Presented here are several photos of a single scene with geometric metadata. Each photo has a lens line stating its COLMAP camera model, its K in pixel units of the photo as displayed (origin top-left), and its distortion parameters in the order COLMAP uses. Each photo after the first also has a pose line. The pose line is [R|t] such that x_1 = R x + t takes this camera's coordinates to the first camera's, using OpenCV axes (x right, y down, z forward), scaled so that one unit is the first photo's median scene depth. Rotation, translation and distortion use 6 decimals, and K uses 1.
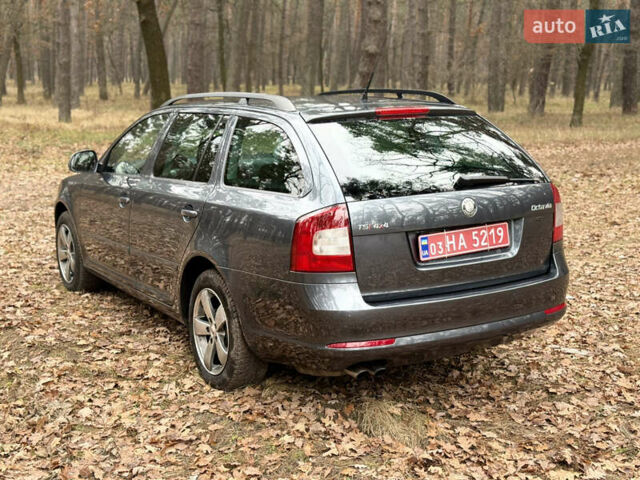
lens RADIAL K [[896.7, 0, 320.0], [0, 896.7, 240.0], [0, 0, 1]] dist [0.168445, -0.265056]
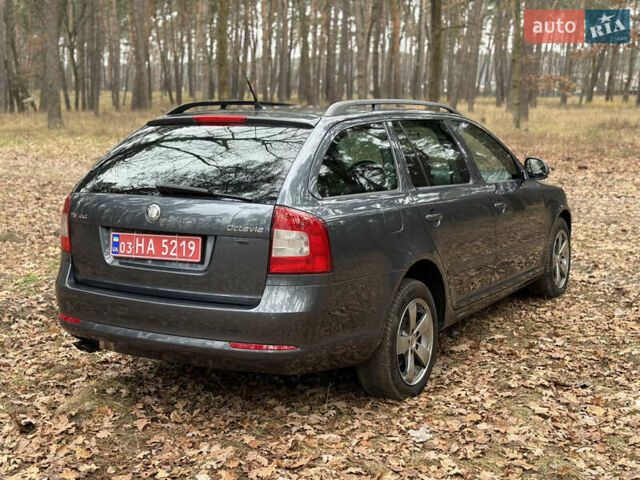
lens RADIAL K [[896.7, 0, 320.0], [0, 896.7, 240.0], [0, 0, 1]] dist [0.168445, -0.265056]
pose [[0.478485, 0.144211, -0.866173, 1.085571], [-0.154002, 0.984915, 0.078908, -0.110658], [0.864486, 0.095636, 0.493475, 0.645660]]
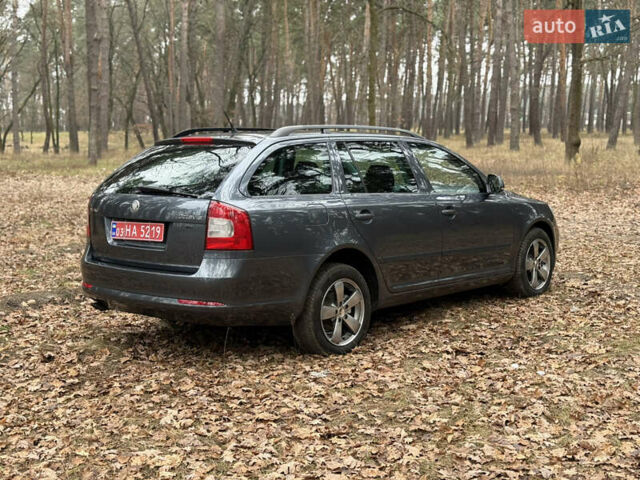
lens RADIAL K [[896.7, 0, 320.0], [0, 896.7, 240.0], [0, 0, 1]] dist [0.168445, -0.265056]
pose [[0.298357, 0.116767, -0.947285, 1.513576], [-0.159940, 0.984571, 0.070988, -0.125090], [0.940958, 0.130329, 0.312429, 0.811313]]
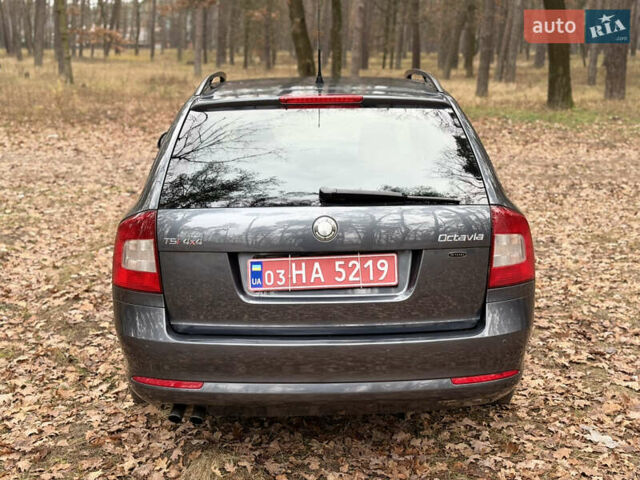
lens RADIAL K [[896.7, 0, 320.0], [0, 896.7, 240.0], [0, 0, 1]] dist [0.168445, -0.265056]
pose [[0.862135, 0.102724, -0.496156, 0.522577], [-0.087849, 0.994707, 0.053296, -0.065171], [0.499005, -0.002361, 0.866596, 0.324598]]
